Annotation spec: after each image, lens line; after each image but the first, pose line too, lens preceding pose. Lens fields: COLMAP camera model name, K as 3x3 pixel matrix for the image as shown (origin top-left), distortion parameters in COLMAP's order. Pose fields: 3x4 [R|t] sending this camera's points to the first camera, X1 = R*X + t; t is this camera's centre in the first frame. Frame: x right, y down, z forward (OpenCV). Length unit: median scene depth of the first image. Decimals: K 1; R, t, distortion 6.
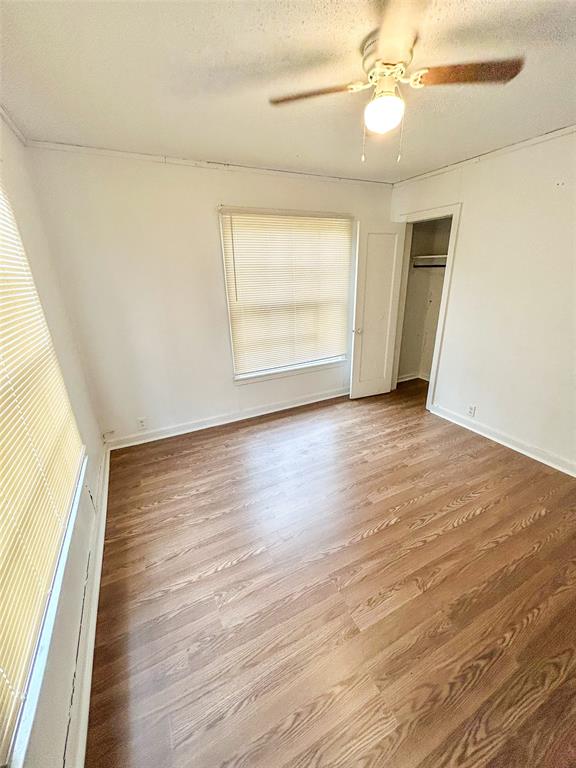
lens RADIAL K [[301.2, 0, 288.0], [0, 301.2, 384.0], [0, 0, 1]] dist [0.000142, -0.000252]
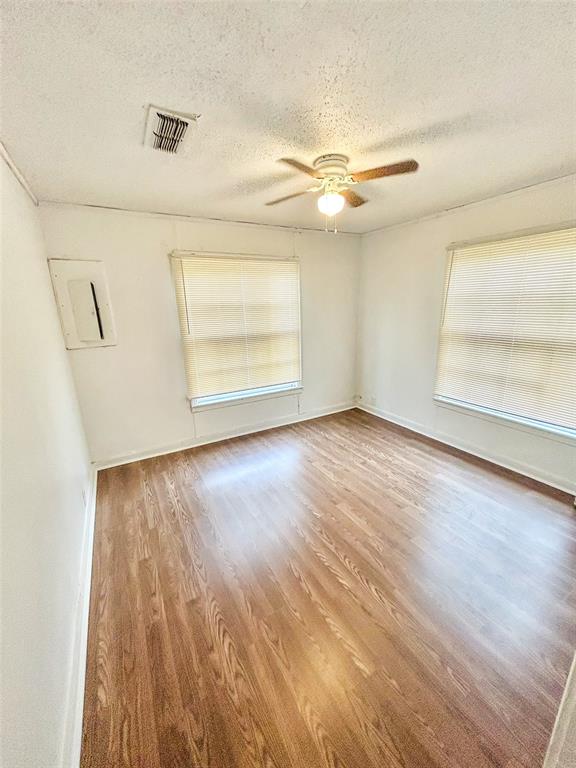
lens RADIAL K [[309.7, 0, 306.7], [0, 309.7, 388.7], [0, 0, 1]] dist [0.000933, 0.000026]
pose [[0.096954, 0.292957, -0.951197, 0.849376], [-0.327853, 0.911761, 0.247394, -0.176310], [0.939741, 0.287867, 0.184445, 0.373416]]
